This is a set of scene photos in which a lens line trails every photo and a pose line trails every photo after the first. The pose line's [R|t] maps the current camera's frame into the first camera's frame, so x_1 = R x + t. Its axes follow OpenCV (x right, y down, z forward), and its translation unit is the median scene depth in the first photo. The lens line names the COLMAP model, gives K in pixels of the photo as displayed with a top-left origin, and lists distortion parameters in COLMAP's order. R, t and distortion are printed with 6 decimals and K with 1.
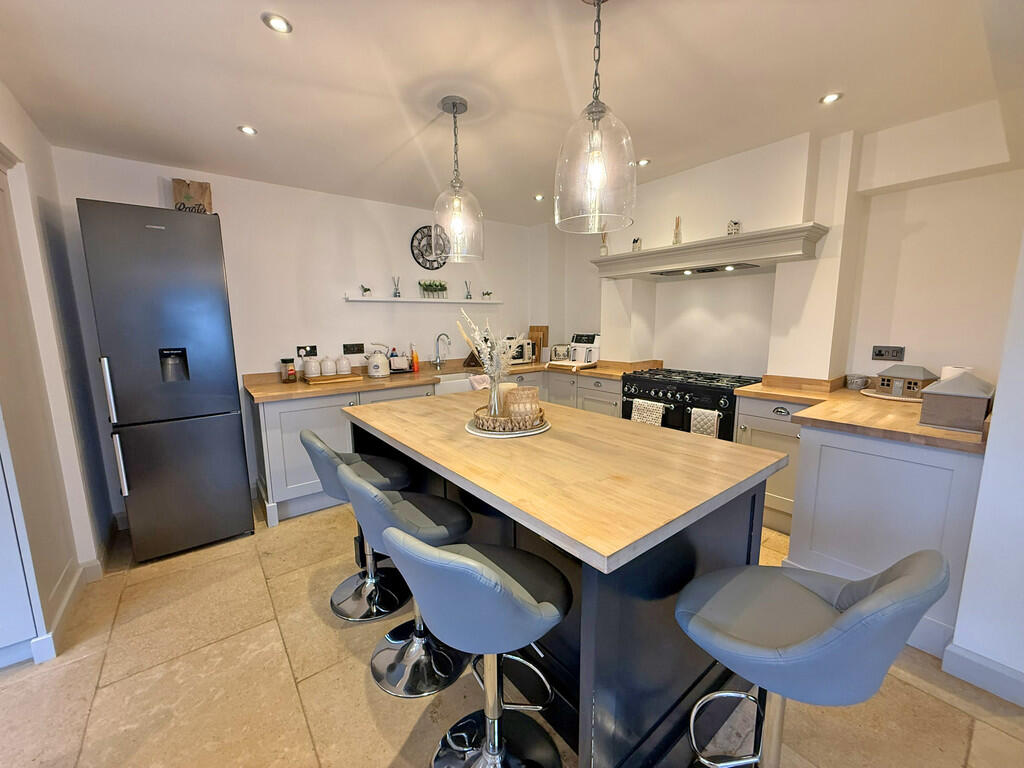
lens RADIAL K [[406.0, 0, 511.5], [0, 406.0, 383.9], [0, 0, 1]] dist [-0.000542, 0.000213]
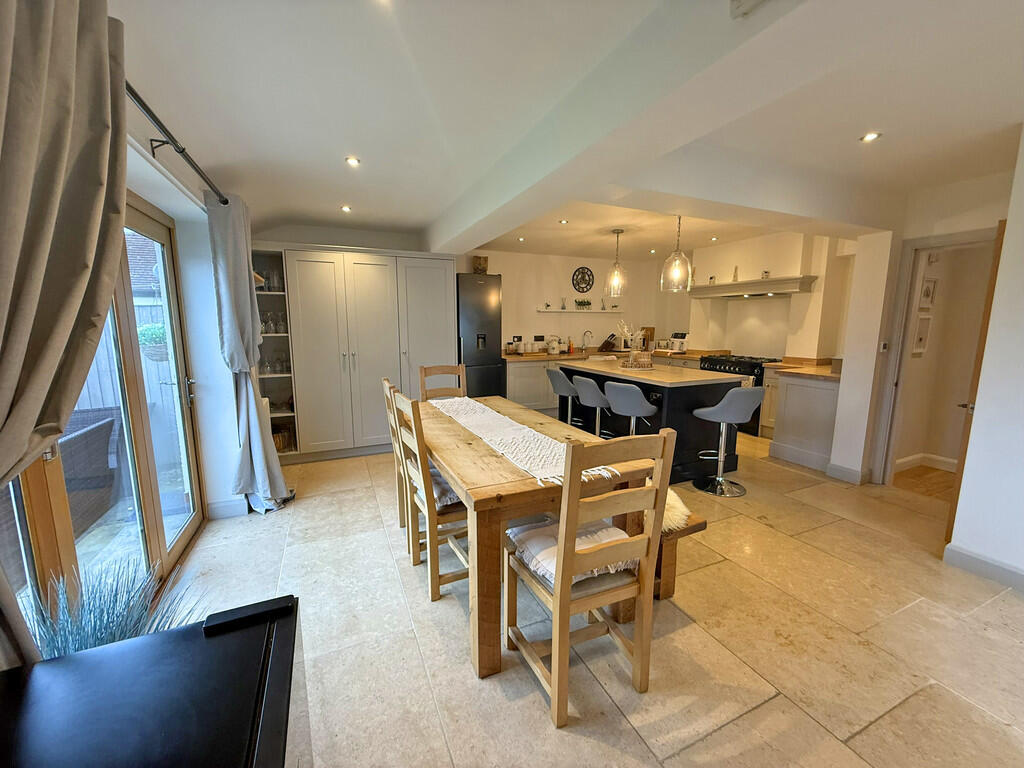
lens RADIAL K [[406.0, 0, 507.9], [0, 406.0, 381.6], [0, 0, 1]] dist [-0.000542, 0.000213]
pose [[0.968924, 0.046708, -0.242908, -0.078889], [-0.048127, 0.998841, 0.000092, 0.108730], [0.242631, 0.011602, 0.970049, -0.756597]]
